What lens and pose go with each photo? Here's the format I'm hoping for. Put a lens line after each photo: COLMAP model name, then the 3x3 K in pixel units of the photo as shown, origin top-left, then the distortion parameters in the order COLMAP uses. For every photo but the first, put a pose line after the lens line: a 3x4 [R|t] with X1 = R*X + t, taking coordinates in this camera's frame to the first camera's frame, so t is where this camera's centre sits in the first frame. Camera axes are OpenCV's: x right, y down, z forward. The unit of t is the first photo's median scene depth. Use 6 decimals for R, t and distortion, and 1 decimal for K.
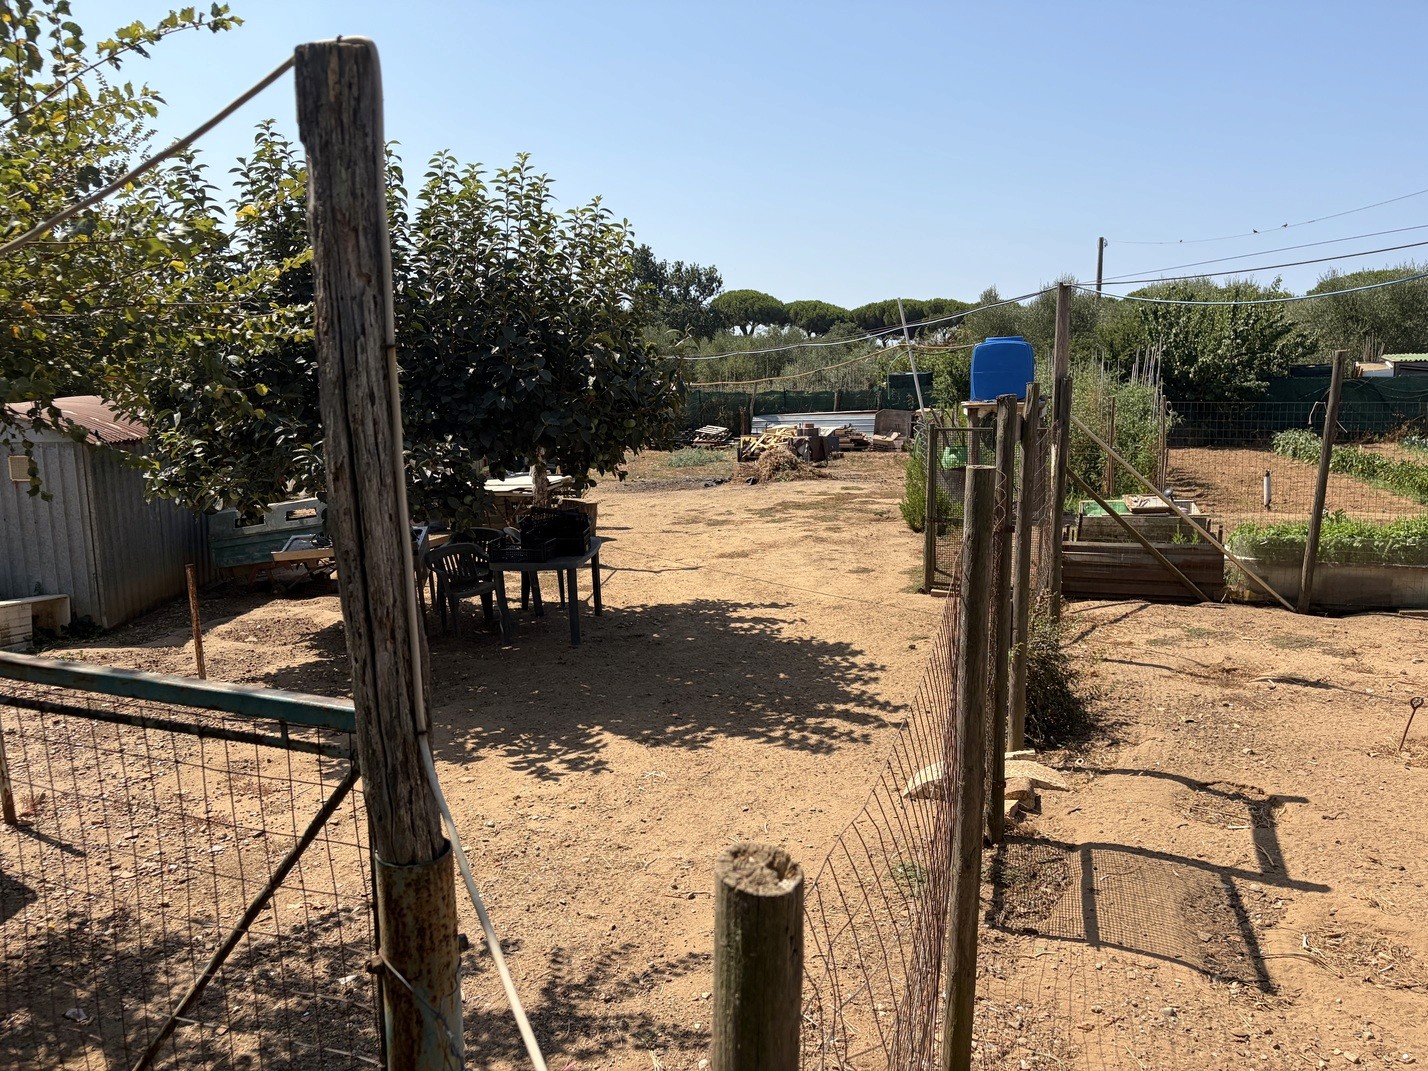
lens RADIAL K [[1077.5, 0, 716.5], [0, 1077.5, 542.4], [0, 0, 1]] dist [0.018967, -0.020270]
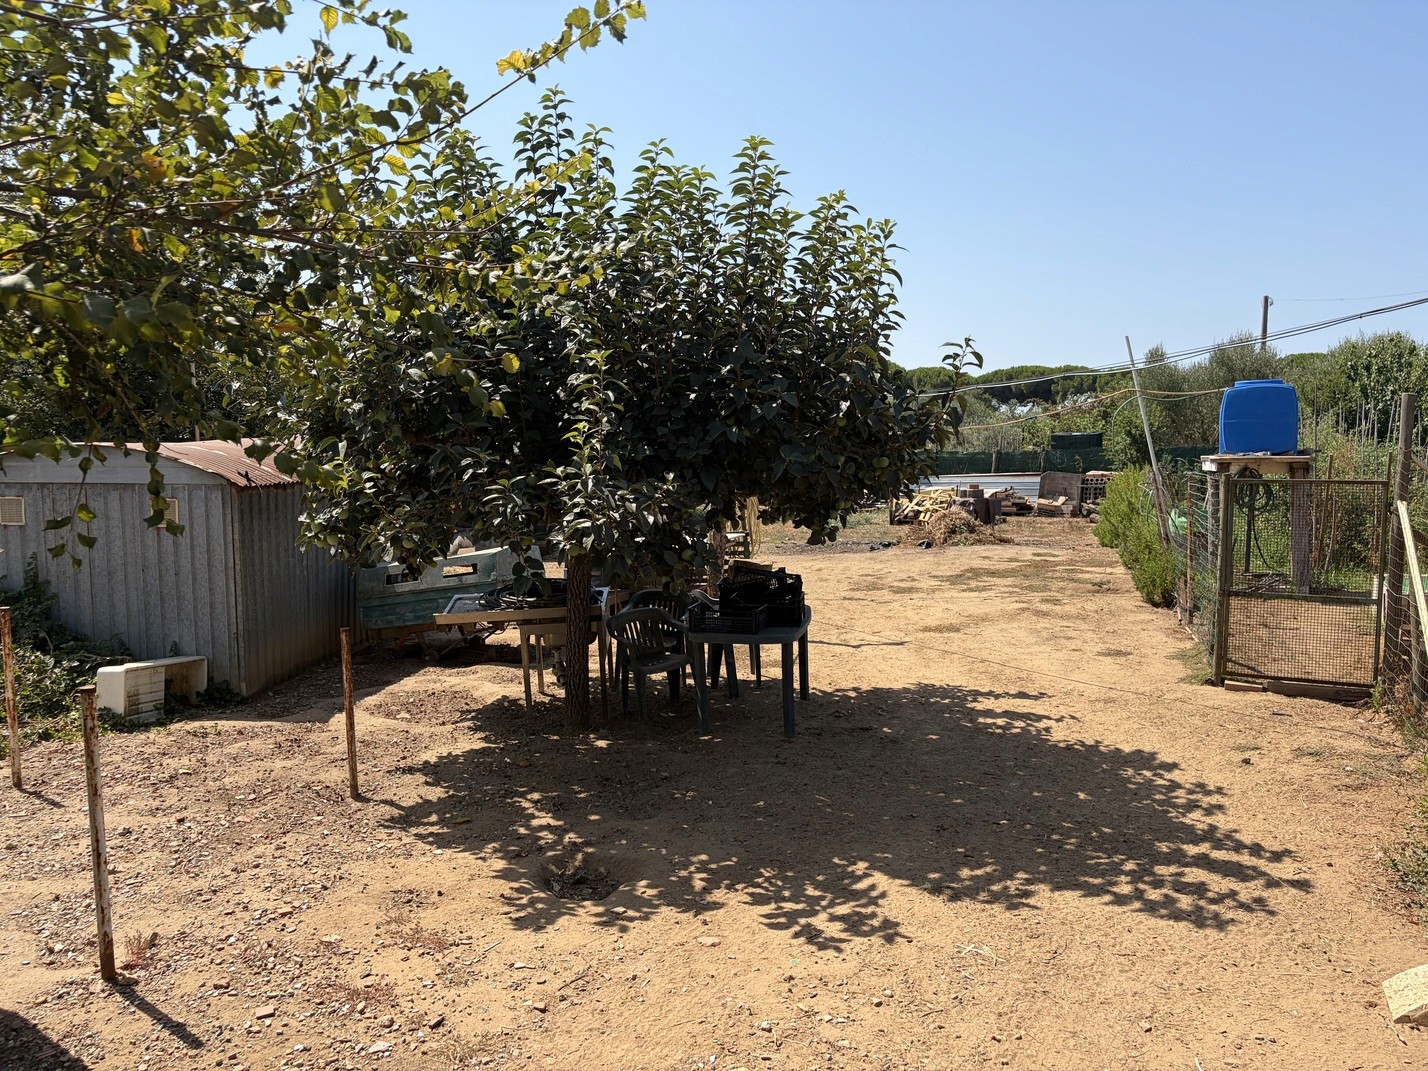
lens RADIAL K [[1077.5, 0, 713.3], [0, 1077.5, 529.2], [0, 0, 1]] dist [0.018967, -0.020270]
pose [[0.994111, 0.016921, -0.107037, -0.114950], [-0.024685, 0.997126, -0.071631, -0.002127], [0.105517, 0.073852, 0.991671, 0.196014]]
